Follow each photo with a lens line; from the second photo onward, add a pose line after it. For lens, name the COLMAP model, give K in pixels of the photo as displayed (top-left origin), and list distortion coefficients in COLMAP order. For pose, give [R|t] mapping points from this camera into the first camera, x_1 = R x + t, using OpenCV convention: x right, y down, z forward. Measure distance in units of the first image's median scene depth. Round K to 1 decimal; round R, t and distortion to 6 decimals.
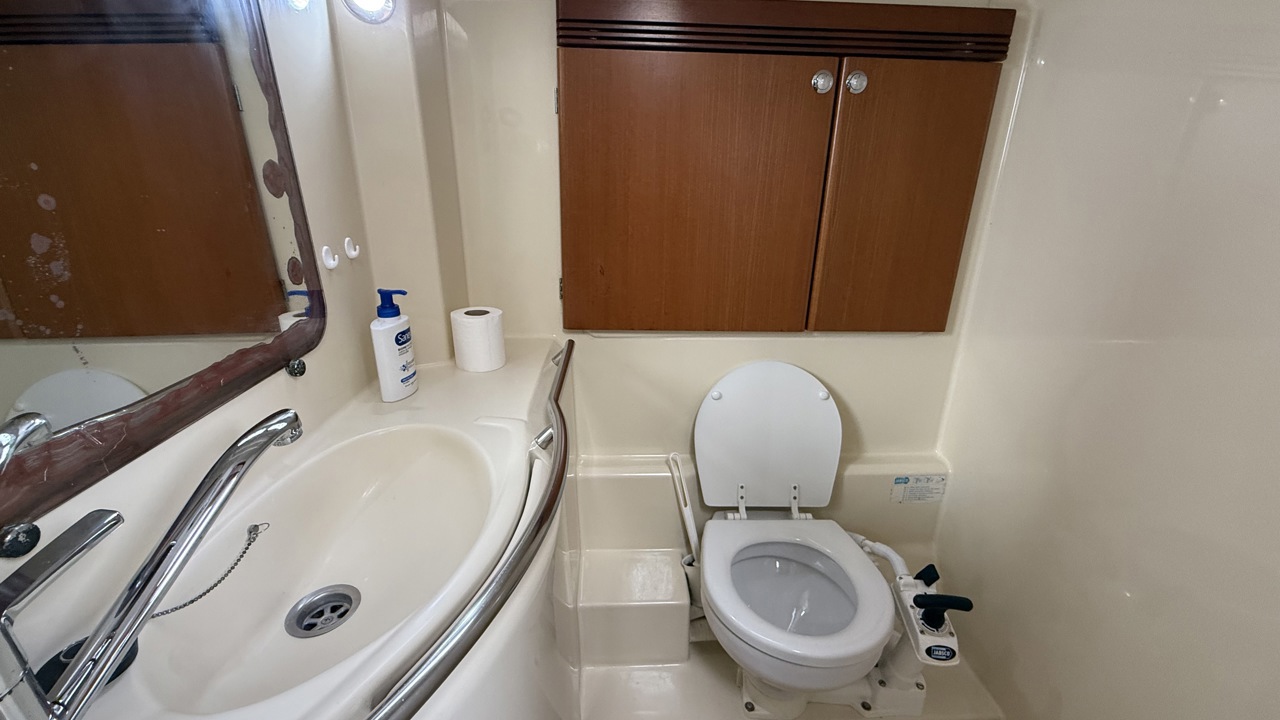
lens RADIAL K [[503.3, 0, 637.2], [0, 503.3, 363.0], [0, 0, 1]] dist [-0.000195, 0.000387]
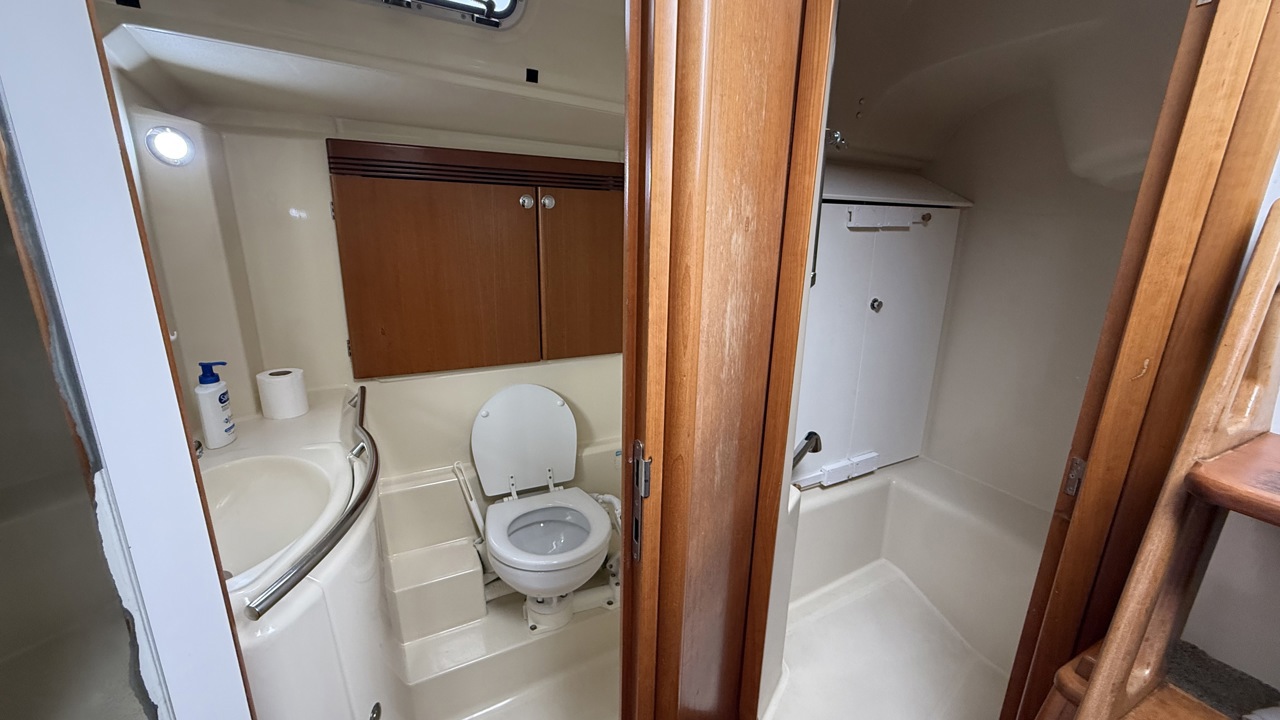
lens RADIAL K [[503.3, 0, 630.0], [0, 503.3, 364.4], [0, 0, 1]] dist [-0.000195, 0.000387]
pose [[0.914604, -0.107140, 0.389897, -0.000578], [0.135022, 0.989832, -0.044732, 0.049984], [-0.381140, 0.093556, 0.919771, -0.472493]]
